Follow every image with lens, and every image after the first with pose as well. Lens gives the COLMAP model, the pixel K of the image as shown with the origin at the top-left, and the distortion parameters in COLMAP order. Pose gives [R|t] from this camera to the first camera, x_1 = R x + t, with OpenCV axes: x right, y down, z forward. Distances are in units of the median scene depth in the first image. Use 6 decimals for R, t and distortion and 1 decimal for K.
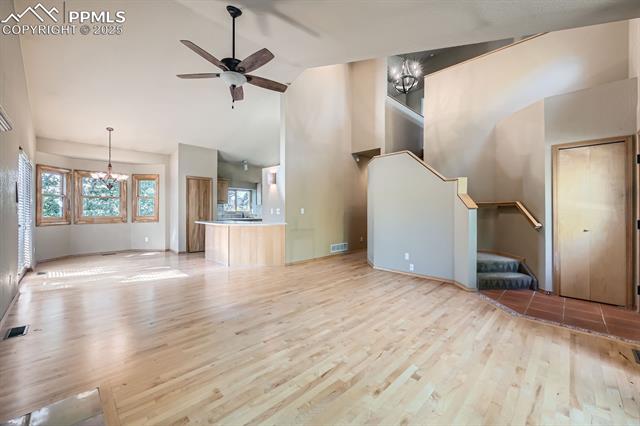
lens RADIAL K [[253.5, 0, 329.9], [0, 253.5, 212.1], [0, 0, 1]] dist [-0.005101, 0.000465]
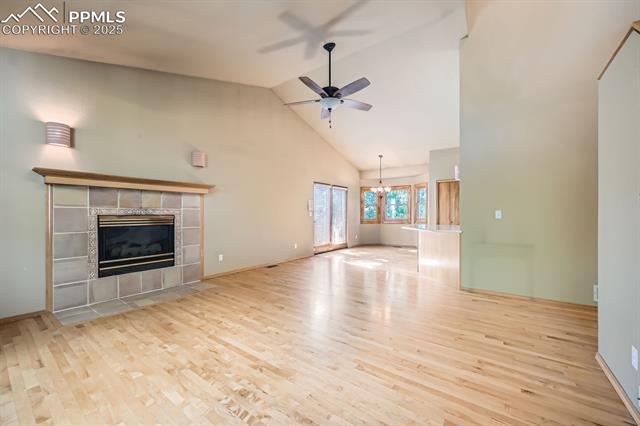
lens RADIAL K [[253.5, 0, 318.3], [0, 253.5, 212.8], [0, 0, 1]] dist [-0.005101, 0.000465]
pose [[0.132290, -0.005165, -0.991198, 0.479929], [-0.006903, 0.999957, -0.006132, -0.002339], [0.991187, 0.007653, 0.132248, 0.476465]]
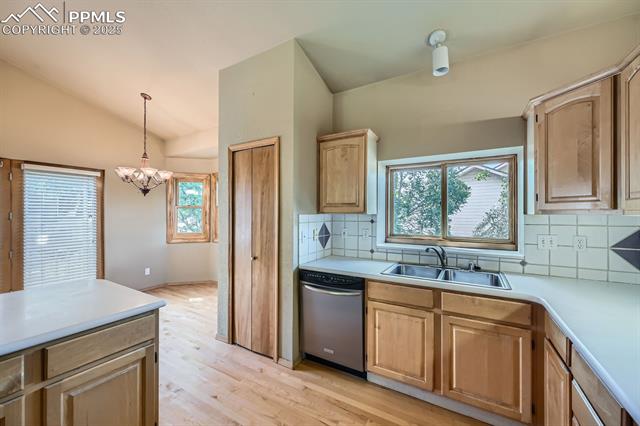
lens RADIAL K [[253.5, 0, 321.7], [0, 253.5, 214.5], [0, 0, 1]] dist [-0.005101, 0.000465]
pose [[0.221728, -0.008190, -0.975074, -0.180003], [0.001694, 0.999966, -0.008014, -0.035486], [0.975107, 0.000125, 0.221734, 1.292616]]
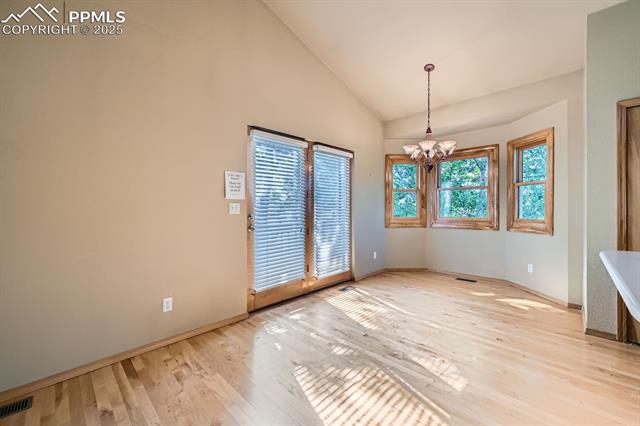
lens RADIAL K [[253.5, 0, 318.6], [0, 253.5, 207.3], [0, 0, 1]] dist [-0.005101, 0.000465]
pose [[-0.018383, -0.006042, -0.999813, -0.293328], [-0.006970, 0.999958, -0.005914, -0.004397], [0.999807, 0.006860, -0.018425, 0.767414]]
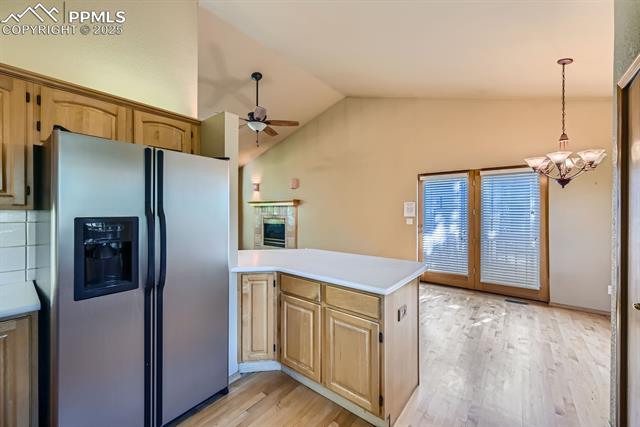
lens RADIAL K [[253.5, 0, 317.6], [0, 253.5, 213.0], [0, 0, 1]] dist [-0.005101, 0.000465]
pose [[-0.996627, -0.006678, -0.081791, -0.362421], [-0.007255, 0.999951, 0.006762, -0.036899], [0.081742, 0.007332, -0.996627, 1.459253]]
